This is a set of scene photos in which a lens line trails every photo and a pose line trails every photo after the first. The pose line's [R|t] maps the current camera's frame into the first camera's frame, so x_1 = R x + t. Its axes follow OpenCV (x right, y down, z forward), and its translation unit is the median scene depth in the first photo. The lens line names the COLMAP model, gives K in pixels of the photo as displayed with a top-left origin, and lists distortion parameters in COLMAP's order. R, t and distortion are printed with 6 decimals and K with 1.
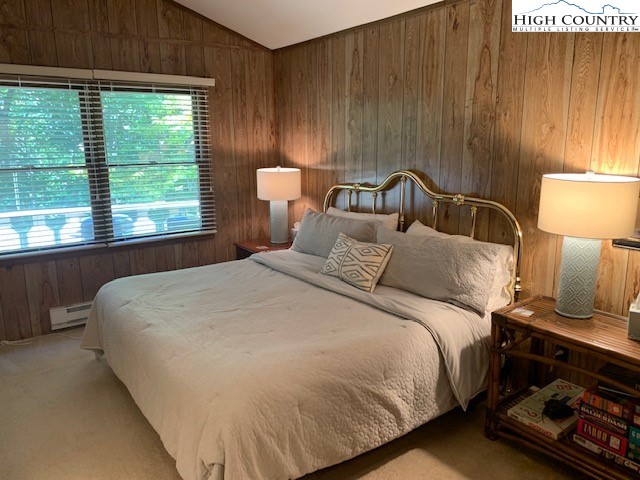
lens RADIAL K [[494.7, 0, 318.5], [0, 494.7, 239.2], [0, 0, 1]] dist [0.057887, -0.081558]
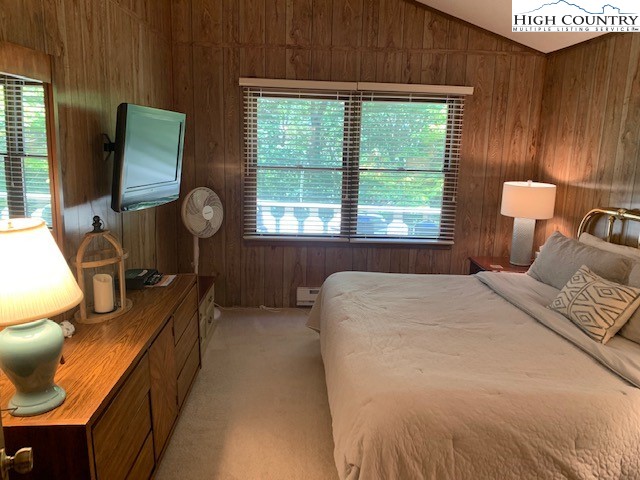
lens RADIAL K [[494.7, 0, 314.3], [0, 494.7, 239.3], [0, 0, 1]] dist [0.057887, -0.081558]
pose [[0.834818, 0.140731, -0.532234, 0.099592], [-0.147463, 0.988609, 0.030107, -0.012864], [0.530408, 0.053351, 0.846062, 0.031759]]
